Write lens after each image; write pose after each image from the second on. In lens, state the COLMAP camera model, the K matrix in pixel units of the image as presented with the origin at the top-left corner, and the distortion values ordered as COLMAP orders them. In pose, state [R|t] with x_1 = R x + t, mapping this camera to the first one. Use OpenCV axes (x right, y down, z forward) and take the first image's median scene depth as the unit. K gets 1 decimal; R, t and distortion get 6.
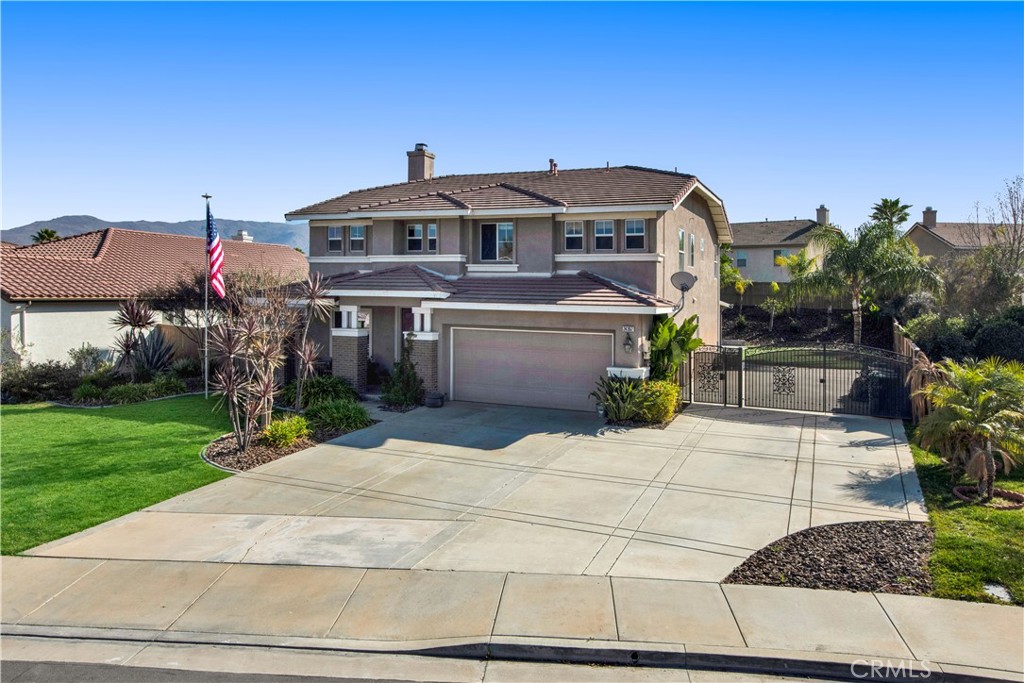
lens RADIAL K [[758.2, 0, 512.5], [0, 758.2, 262.6], [0, 0, 1]] dist [0.003014, -0.000407]
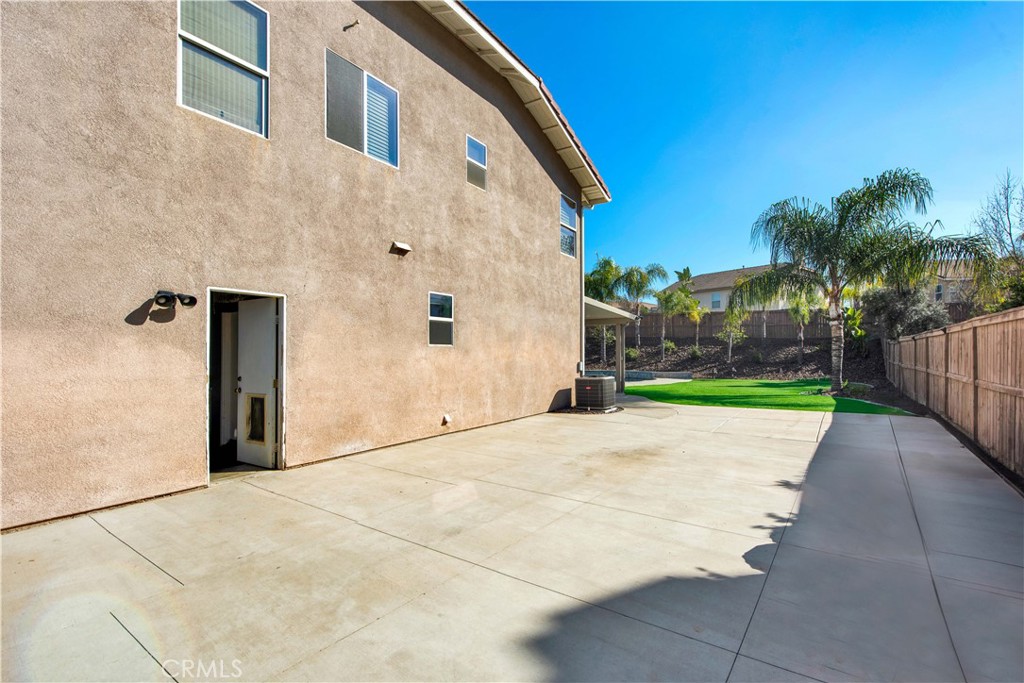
lens RADIAL K [[446.0, 0, 528.7], [0, 446.0, 347.0], [0, 0, 1]] dist [-0.002429, -0.000184]
pose [[0.984690, -0.015971, -0.173581, 0.412043], [0.019532, 0.999632, 0.018831, 0.117611], [0.173217, -0.021933, 0.984639, 0.914408]]
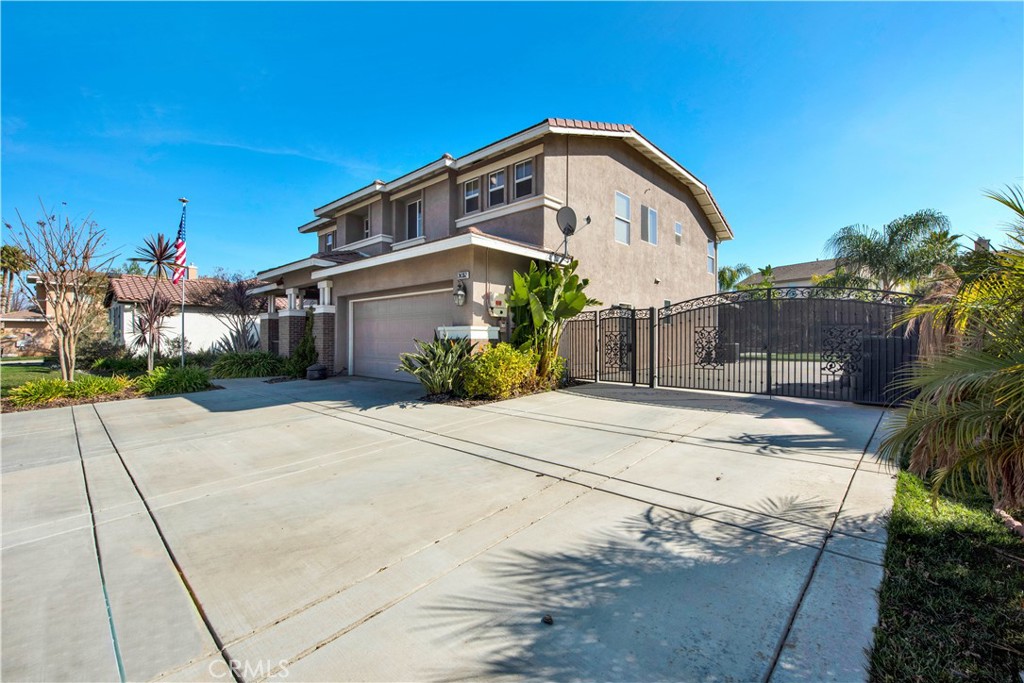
lens RADIAL K [[433.3, 0, 517.0], [0, 433.3, 336.7], [0, 0, 1]] dist [-0.021651, 0.000130]
pose [[0.944376, -0.015600, -0.328497, 0.295110], [0.024422, 0.999443, 0.022746, 0.119933], [0.327959, -0.029503, 0.944231, 0.522633]]
